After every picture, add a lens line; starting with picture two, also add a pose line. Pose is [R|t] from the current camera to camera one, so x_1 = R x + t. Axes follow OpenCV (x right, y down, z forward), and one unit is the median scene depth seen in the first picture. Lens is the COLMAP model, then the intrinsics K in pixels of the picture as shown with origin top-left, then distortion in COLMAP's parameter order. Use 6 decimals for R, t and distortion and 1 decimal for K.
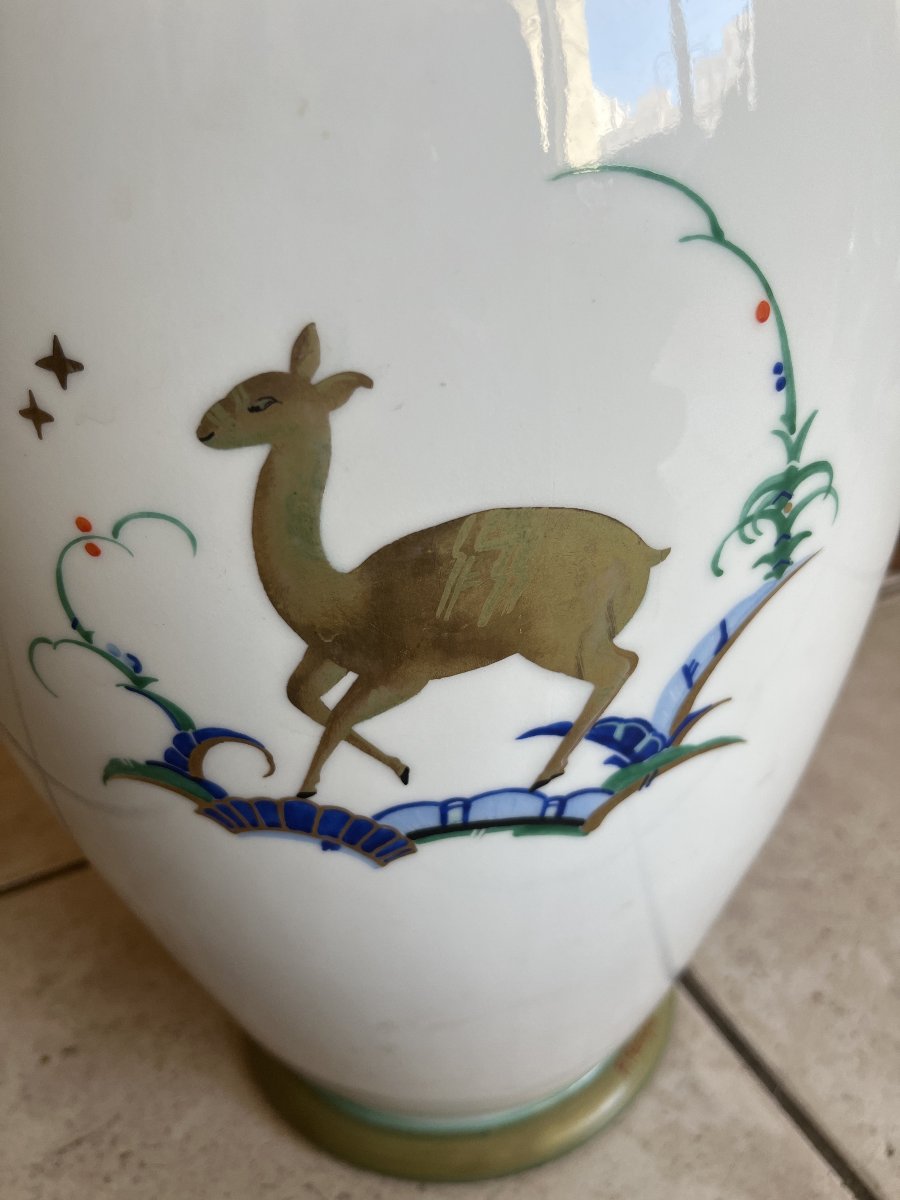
lens RADIAL K [[948.7, 0, 450.0], [0, 948.7, 600.0], [0, 0, 1]] dist [0.074930, -0.171852]
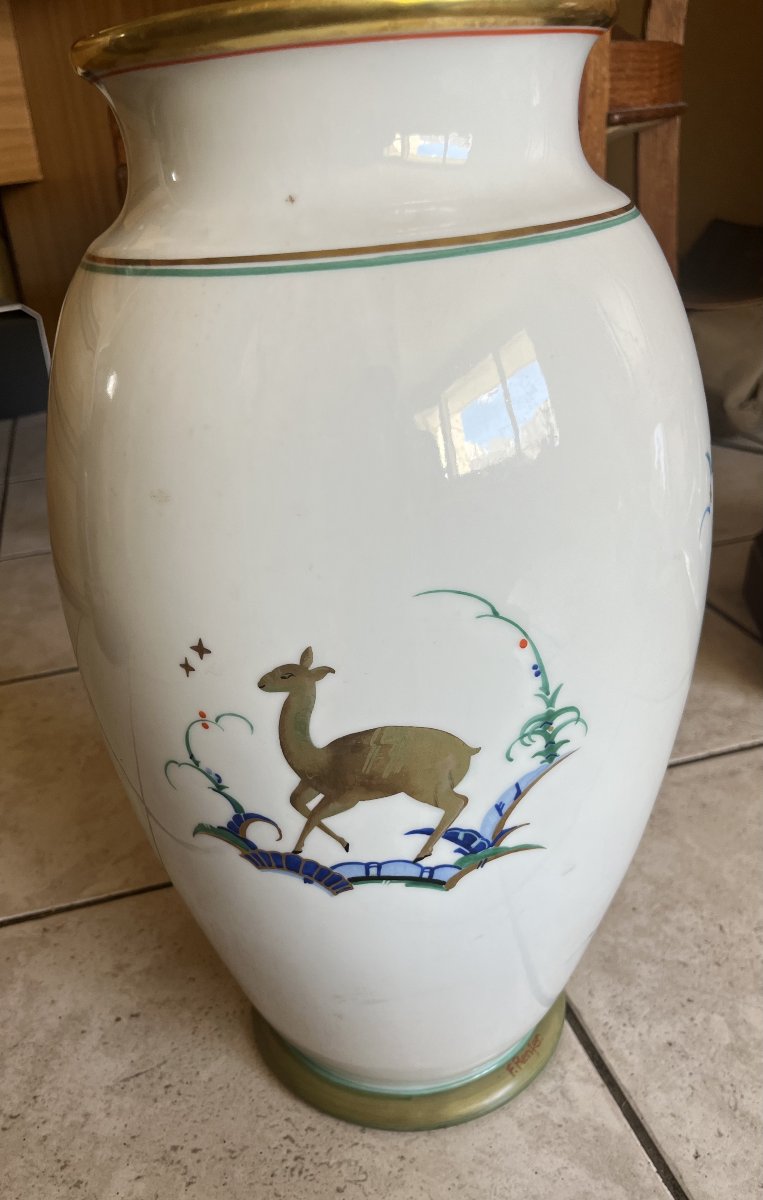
lens RADIAL K [[1308.6, 0, 381.5], [0, 1308.6, 600.0], [0, 0, 1]] dist [0.281883, -0.887182]
pose [[0.986816, 0.075167, -0.143330, 0.365687], [-0.075036, 0.997161, 0.006327, -0.336982], [0.143399, 0.004511, 0.989655, -1.638253]]
